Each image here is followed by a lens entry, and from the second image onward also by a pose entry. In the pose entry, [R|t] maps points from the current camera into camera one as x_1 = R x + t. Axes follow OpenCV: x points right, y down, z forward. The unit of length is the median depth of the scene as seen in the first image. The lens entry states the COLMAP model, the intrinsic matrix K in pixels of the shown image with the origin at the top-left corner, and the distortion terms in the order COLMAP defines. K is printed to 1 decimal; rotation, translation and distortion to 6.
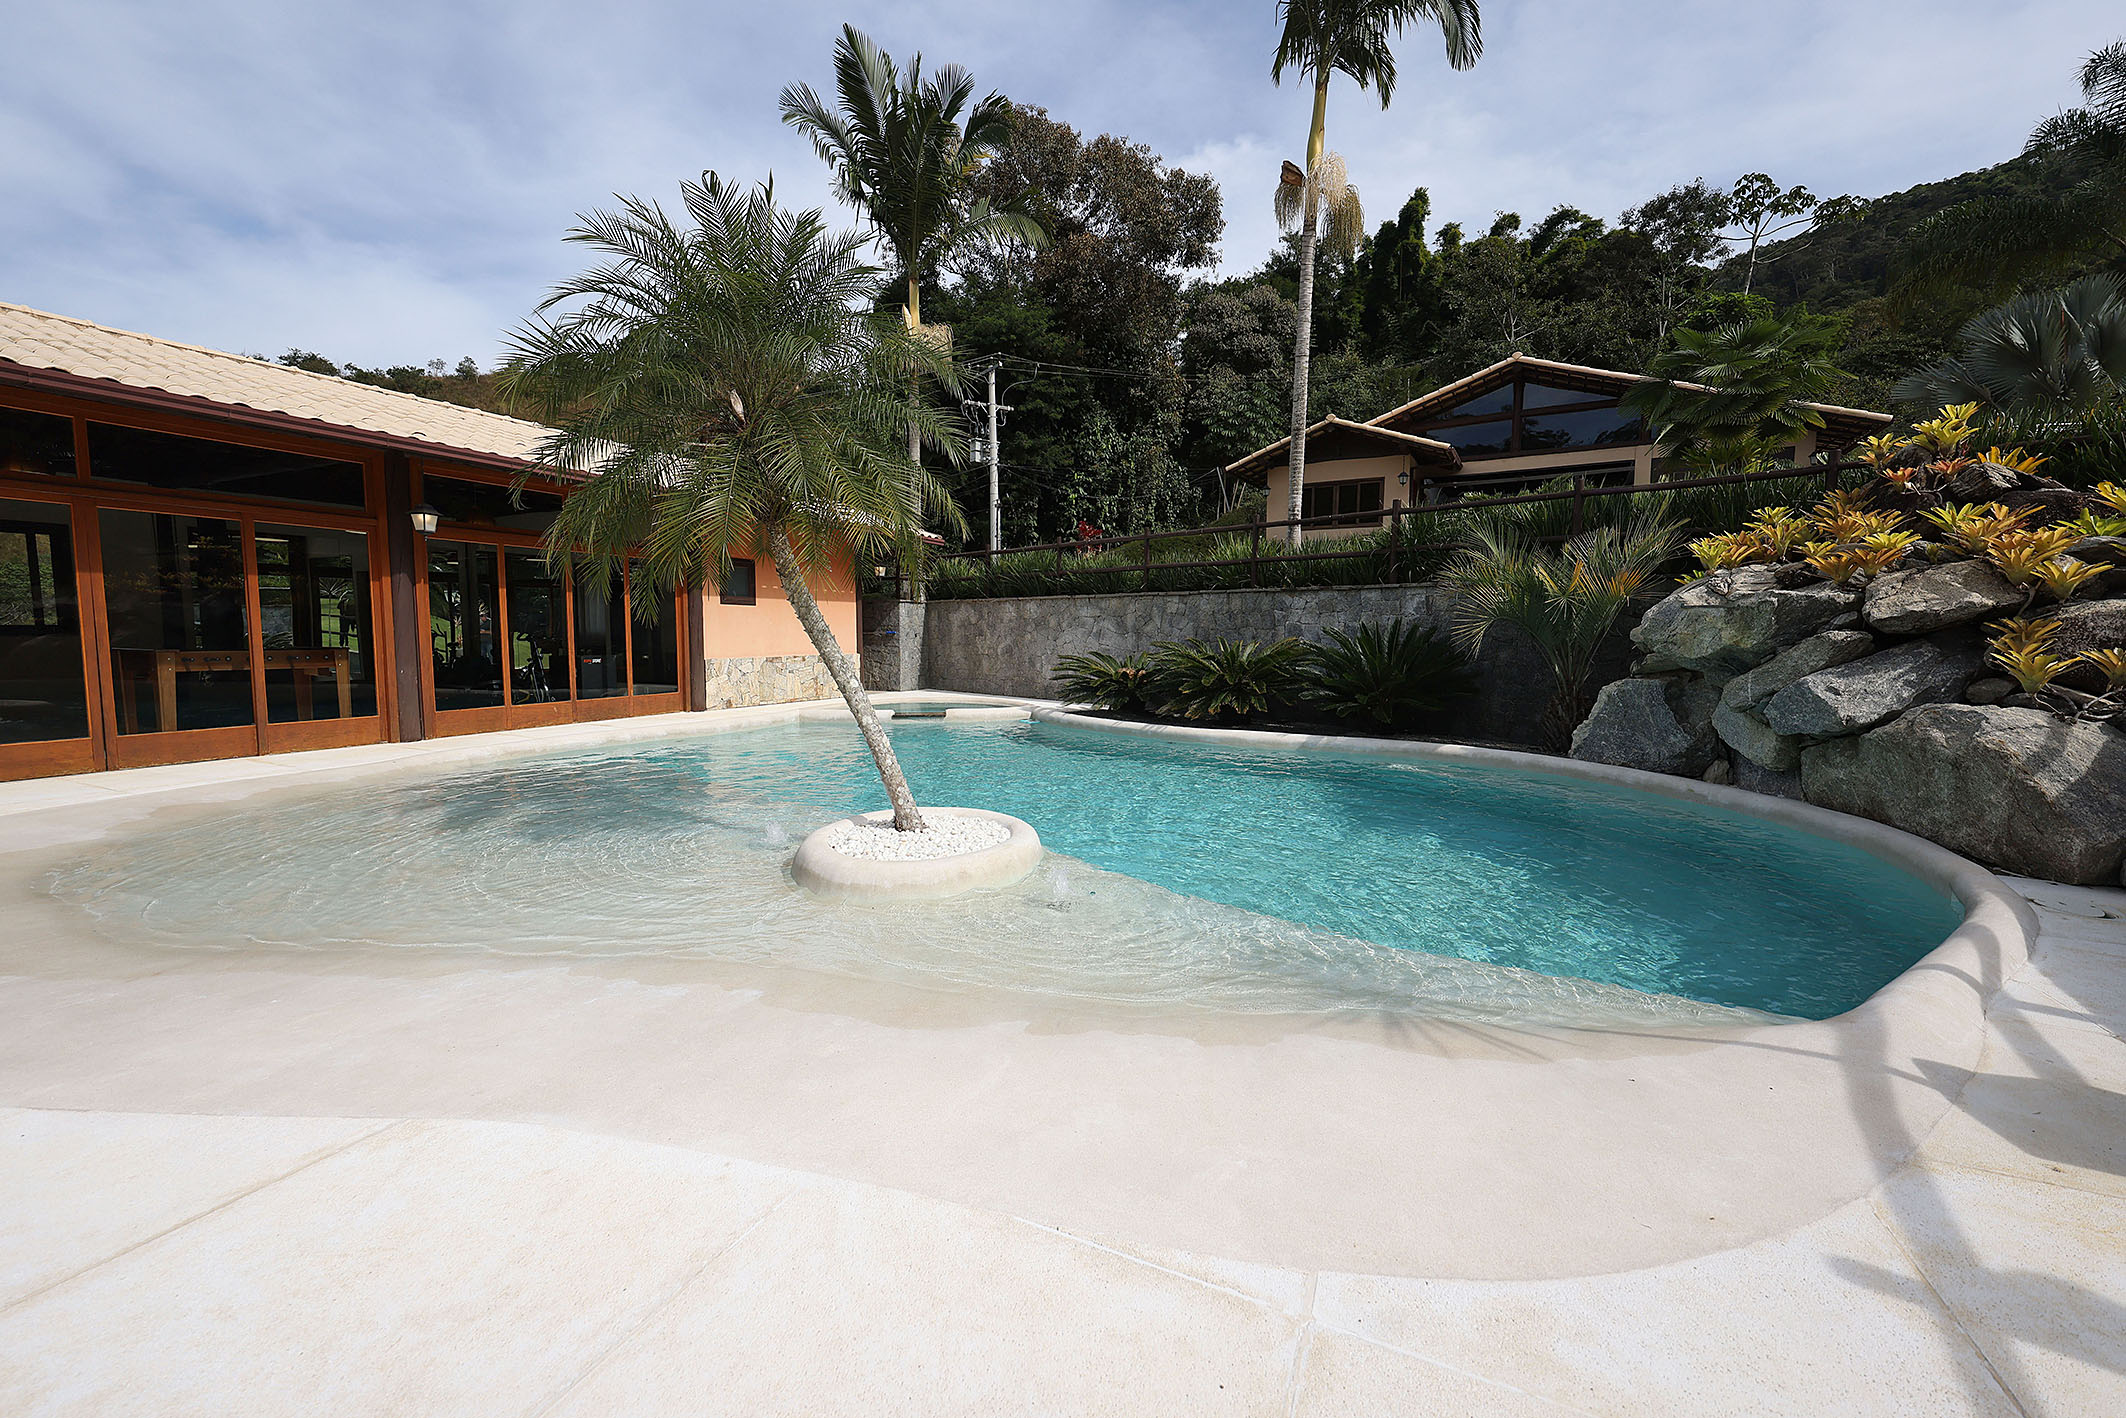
lens RADIAL K [[795.4, 0, 1046.1], [0, 795.4, 679.0], [0, 0, 1]] dist [0.001723, -0.000779]
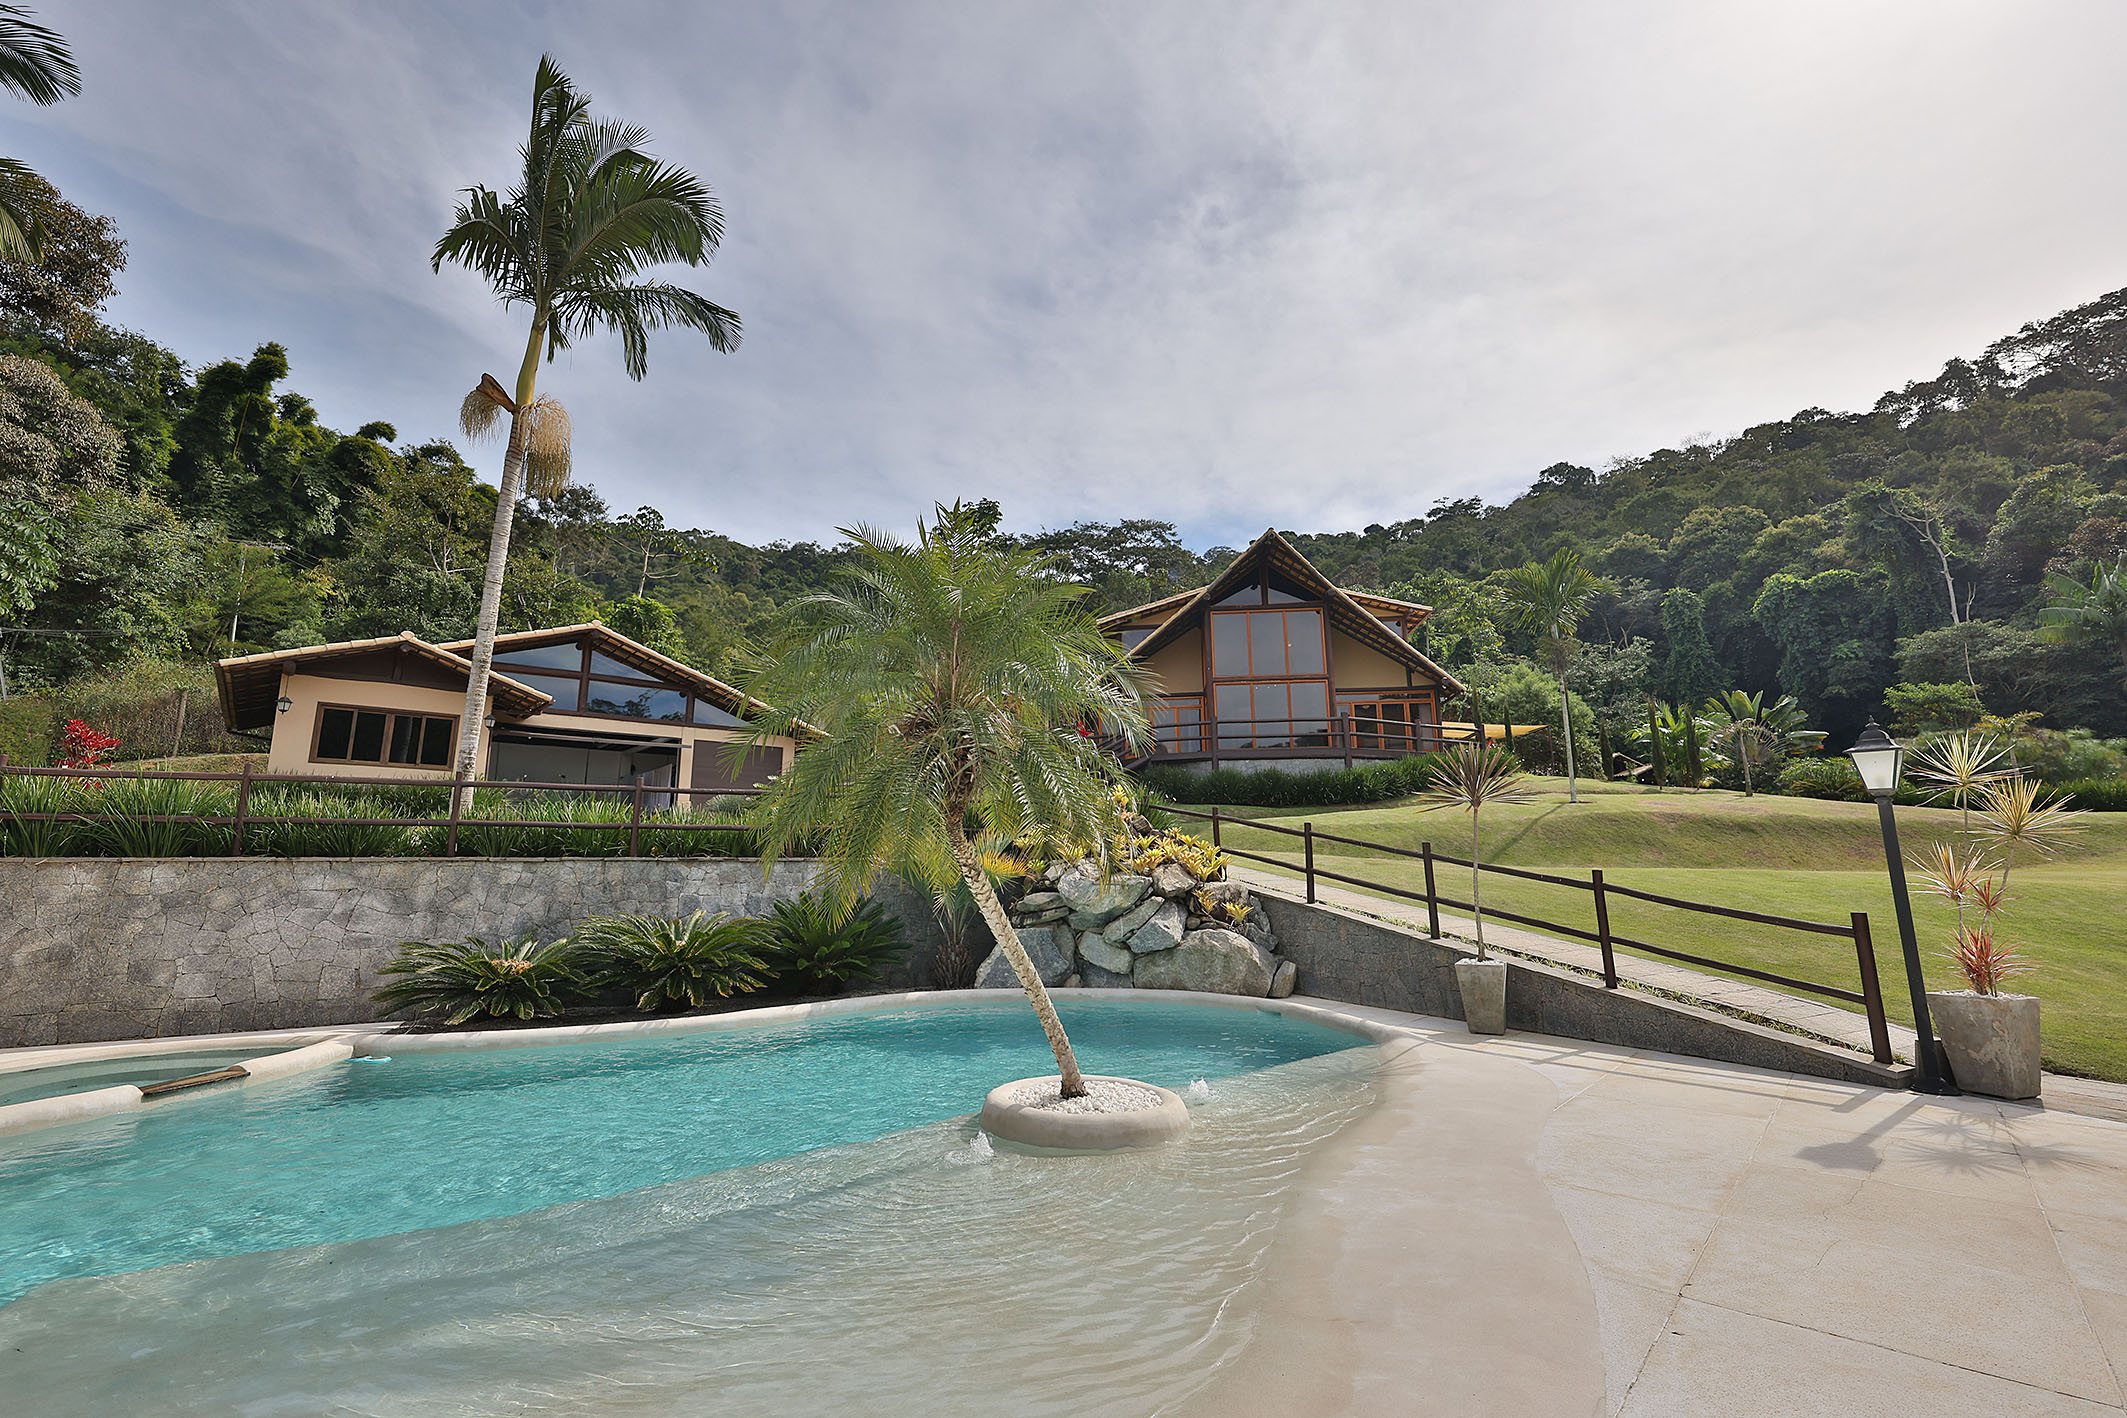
lens RADIAL K [[891.7, 0, 1040.6], [0, 891.7, 704.3], [0, 0, 1]] dist [0.003953, 0.000280]
pose [[0.330112, 0.174456, 0.927681, -0.588931], [0.071830, 0.975281, -0.208968, -0.038134], [-0.941205, 0.135618, 0.309421, 0.225394]]
